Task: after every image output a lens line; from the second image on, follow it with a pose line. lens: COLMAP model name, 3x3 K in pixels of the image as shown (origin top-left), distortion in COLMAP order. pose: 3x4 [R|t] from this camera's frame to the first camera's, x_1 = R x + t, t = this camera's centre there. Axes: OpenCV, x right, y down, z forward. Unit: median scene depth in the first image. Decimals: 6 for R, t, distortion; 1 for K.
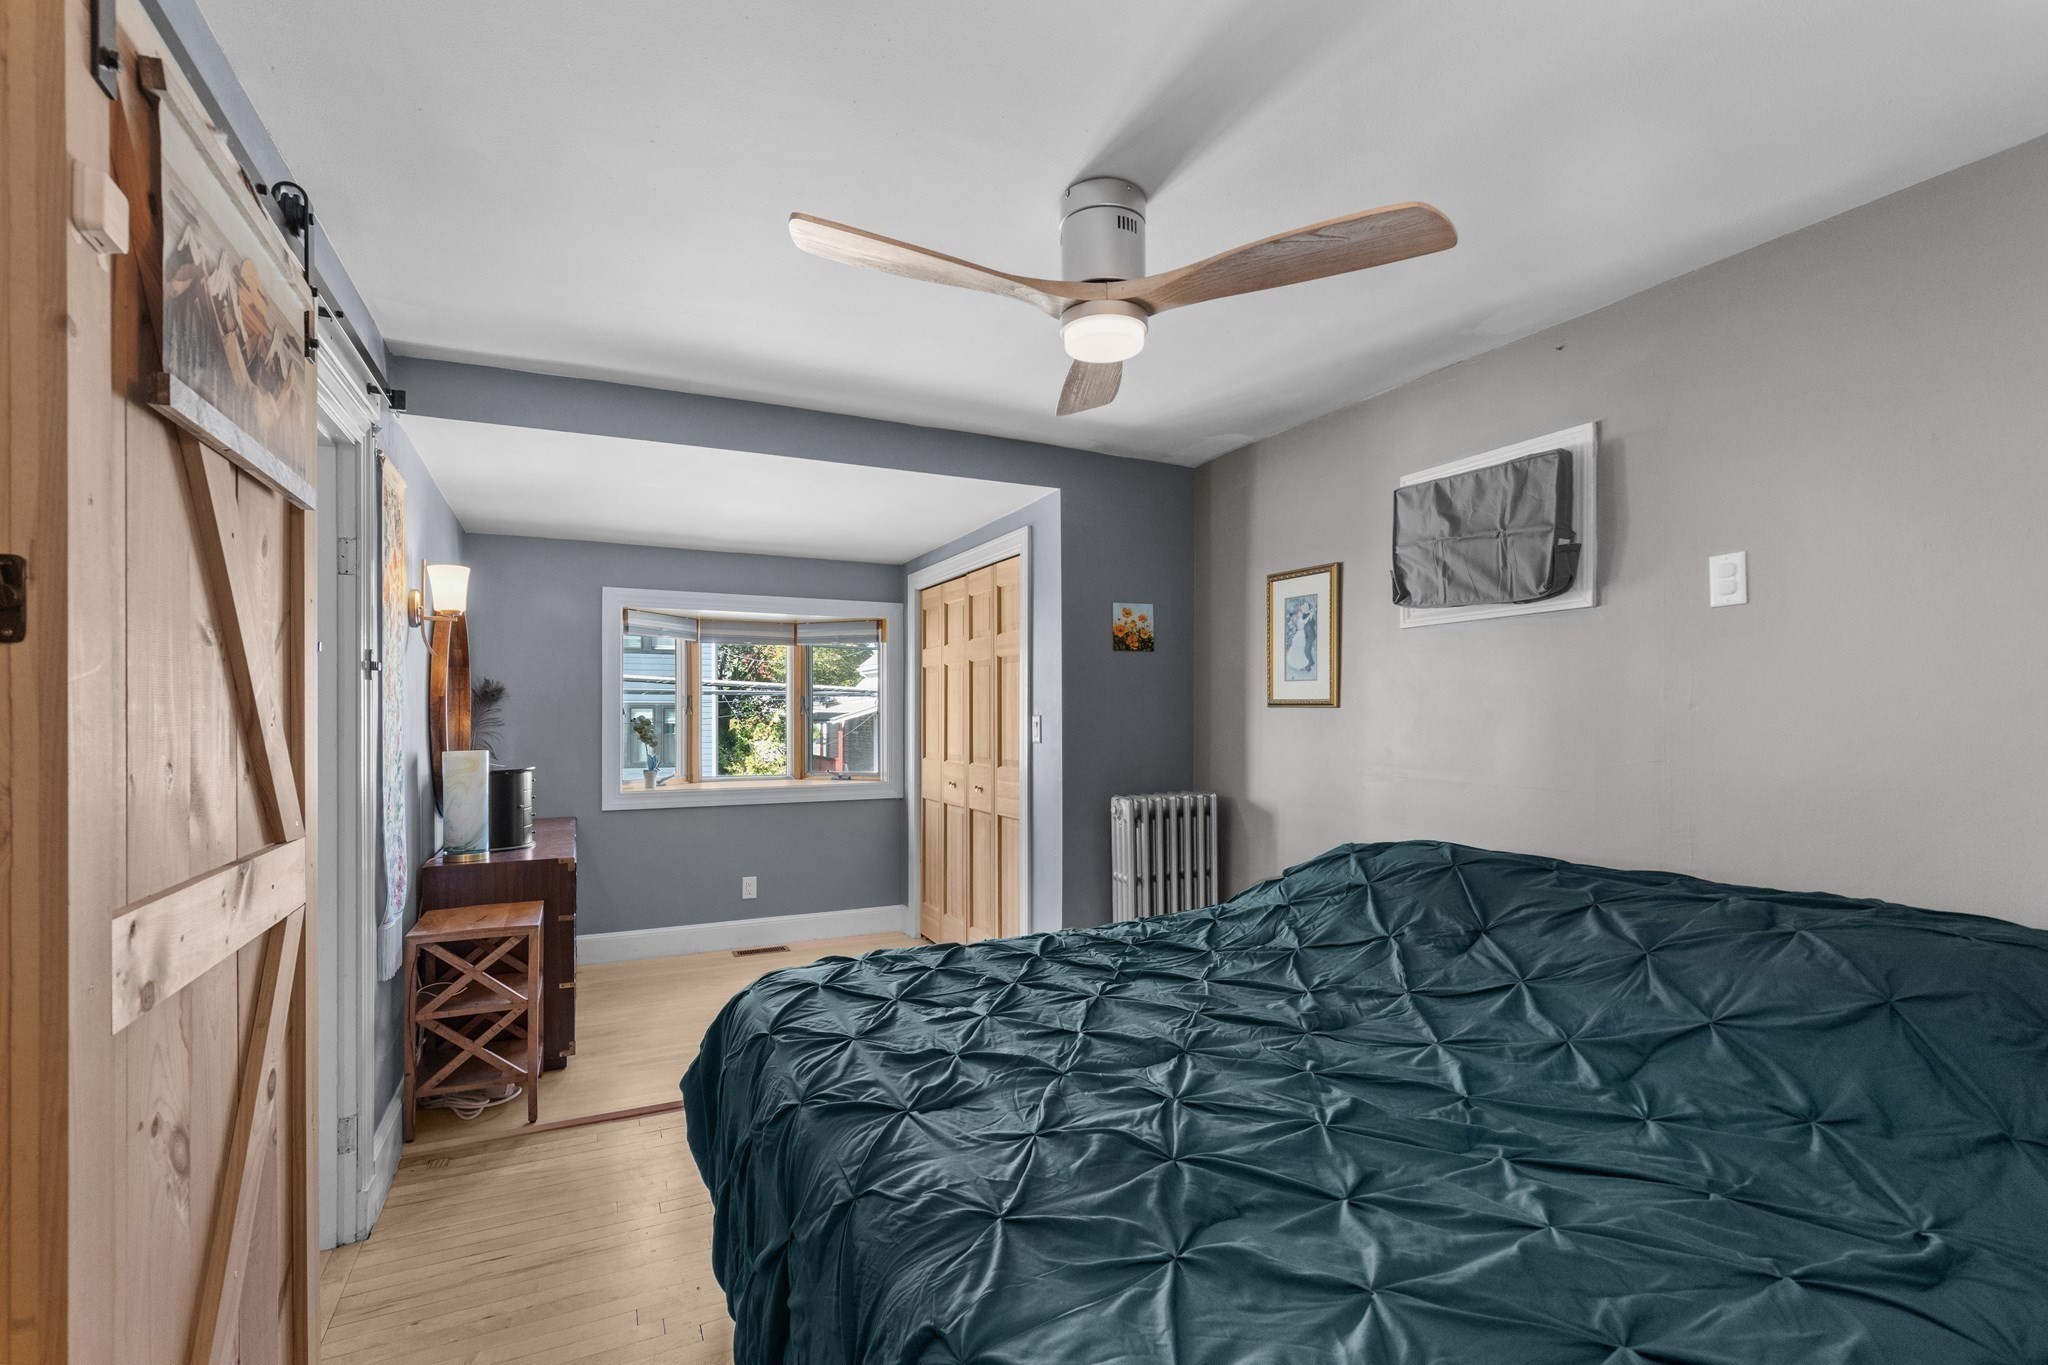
lens RADIAL K [[922.4, 0, 1042.0], [0, 922.4, 708.1], [0, 0, 1]] dist [0.005553, -0.001177]
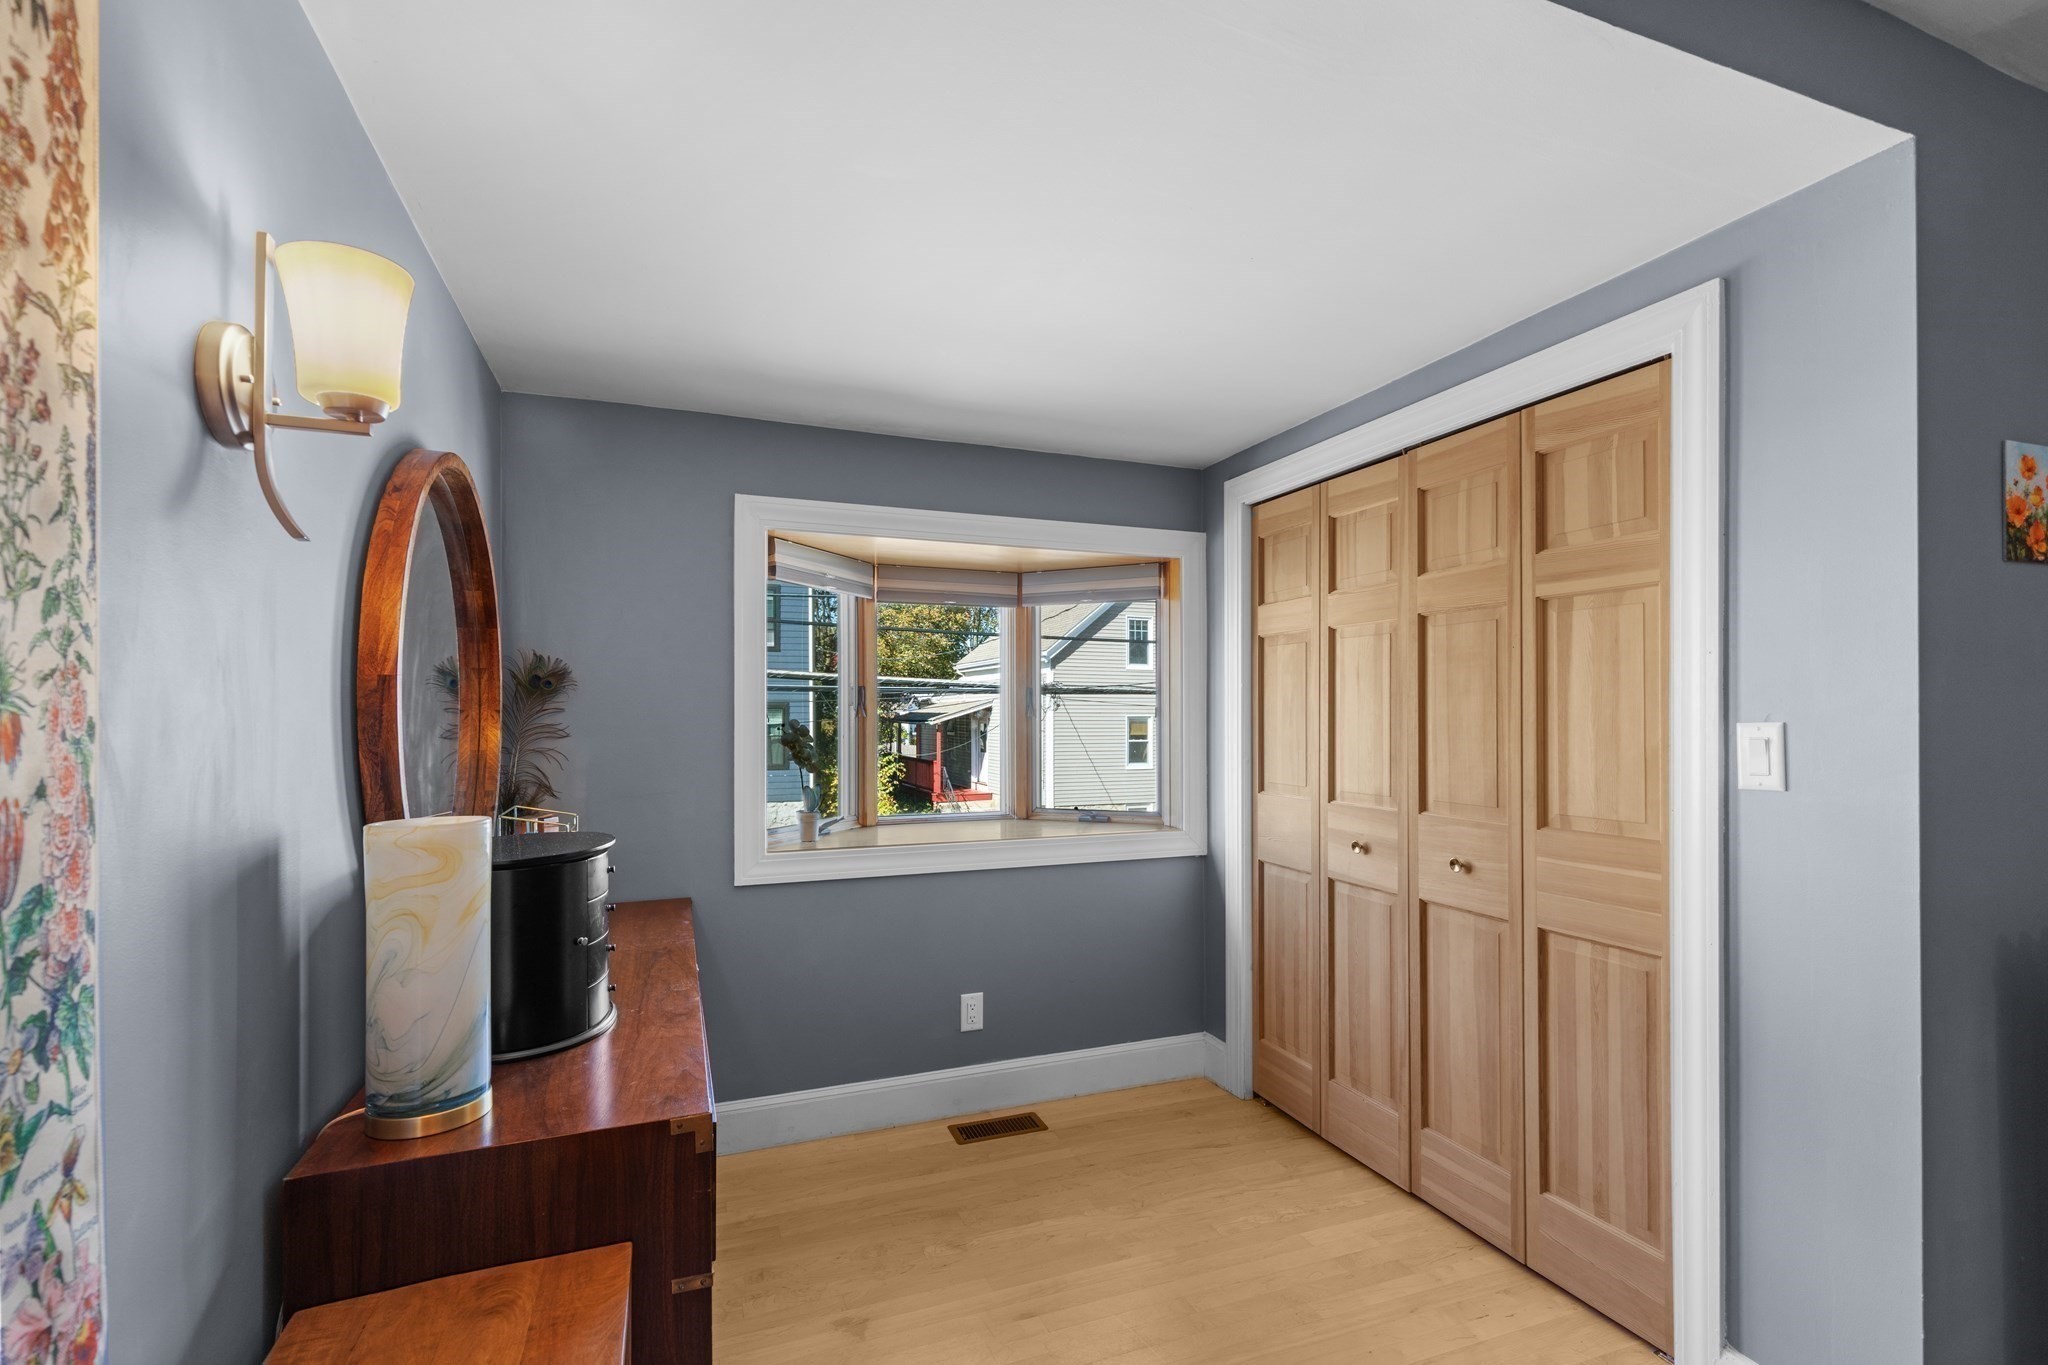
lens RADIAL K [[922.4, 0, 1031.5], [0, 922.4, 709.2], [0, 0, 1]] dist [0.005553, -0.001177]
pose [[0.995421, 0.000131, -0.095587, -0.351143], [0.000044, 0.999998, 0.001828, 0.000495], [0.095588, -0.001824, 0.995419, 0.659509]]
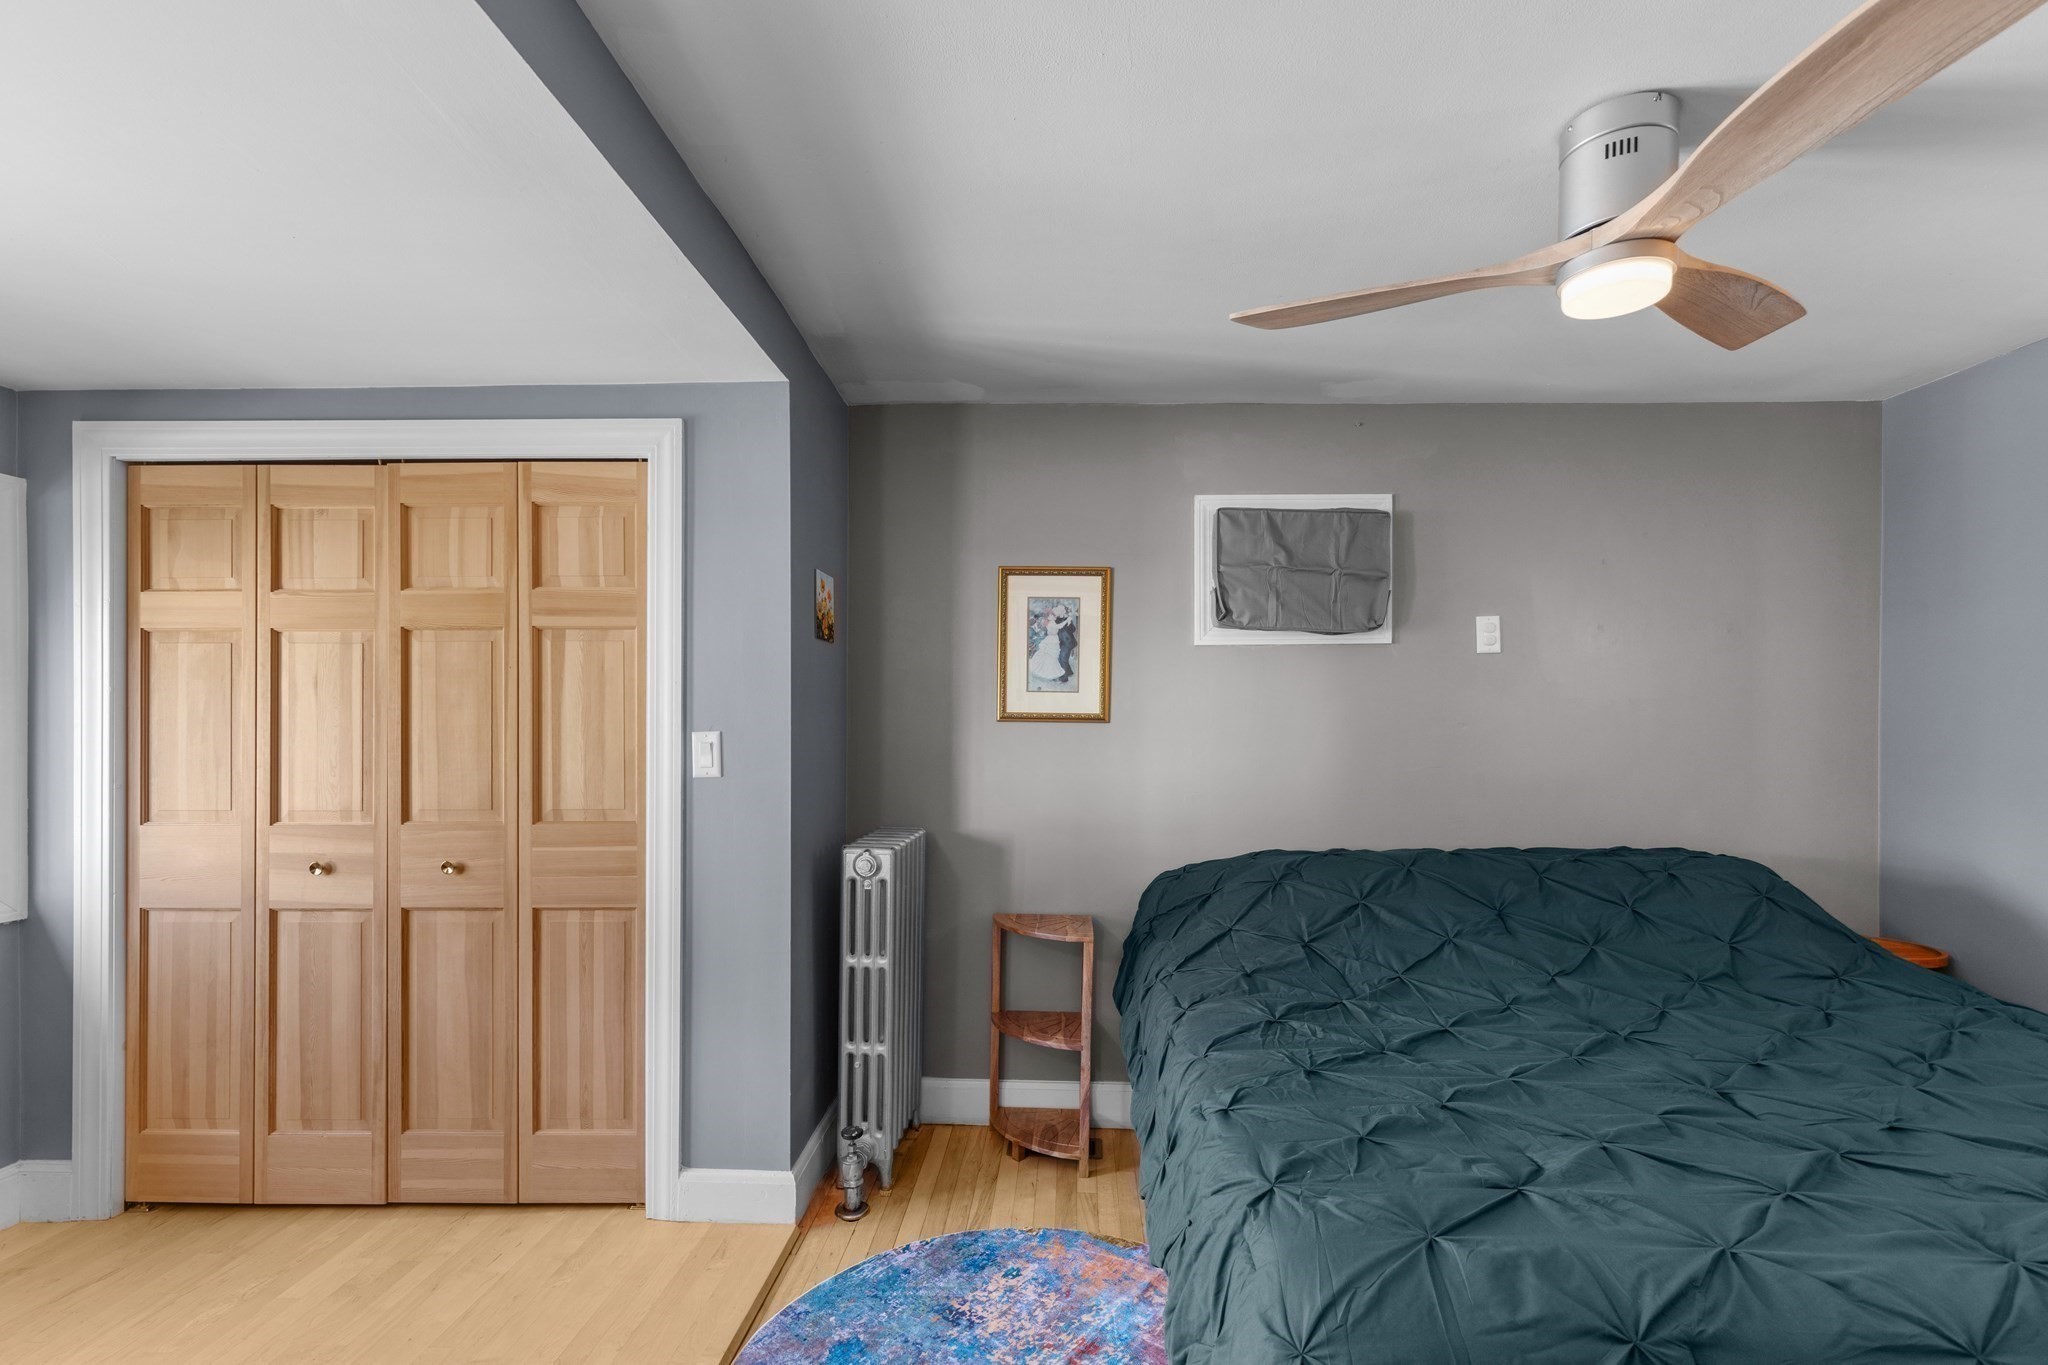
lens RADIAL K [[922.4, 0, 1046.9], [0, 922.4, 722.2], [0, 0, 1]] dist [0.005553, -0.001177]
pose [[0.468431, 0.003054, 0.883495, -0.529684], [-0.006172, 0.999981, -0.000184, -0.000533], [-0.883478, -0.005367, 0.468441, 0.610846]]
